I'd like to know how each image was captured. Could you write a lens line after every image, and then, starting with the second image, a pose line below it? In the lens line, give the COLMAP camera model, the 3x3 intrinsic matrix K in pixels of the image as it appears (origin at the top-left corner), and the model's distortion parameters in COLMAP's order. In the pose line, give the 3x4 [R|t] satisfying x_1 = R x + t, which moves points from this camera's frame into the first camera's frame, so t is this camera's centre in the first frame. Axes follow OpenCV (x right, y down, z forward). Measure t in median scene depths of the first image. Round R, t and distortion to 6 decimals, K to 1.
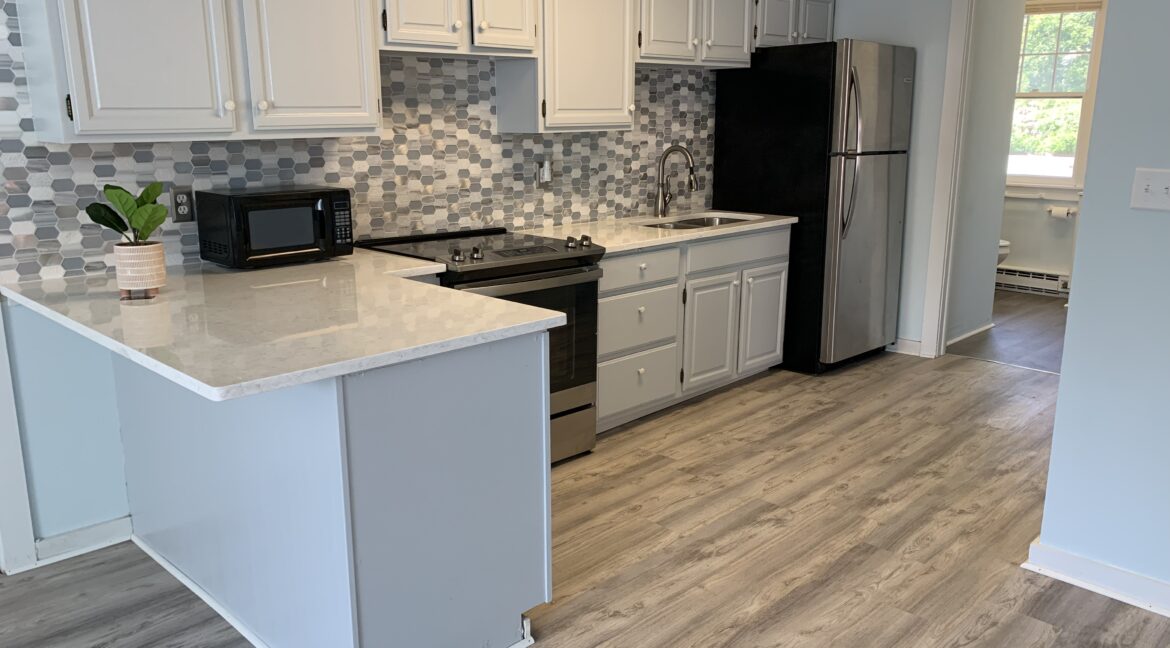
lens RADIAL K [[891.6, 0, 585.0], [0, 891.6, 324.0], [0, 0, 1]] dist [0.097939, -0.154209]
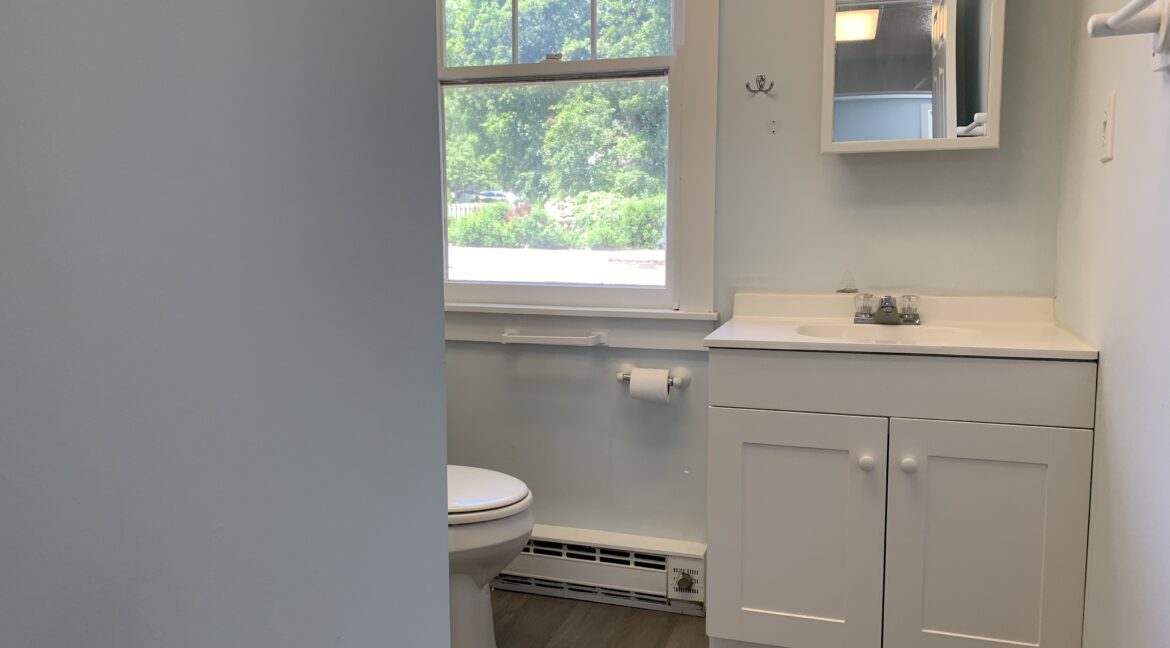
lens RADIAL K [[891.6, 0, 585.0], [0, 891.6, 324.0], [0, 0, 1]] dist [0.097939, -0.154209]
pose [[0.893739, -0.060914, 0.444432, 0.061197], [0.108608, 0.990645, -0.082629, -0.021370], [-0.435241, 0.122118, 0.891994, 0.122686]]
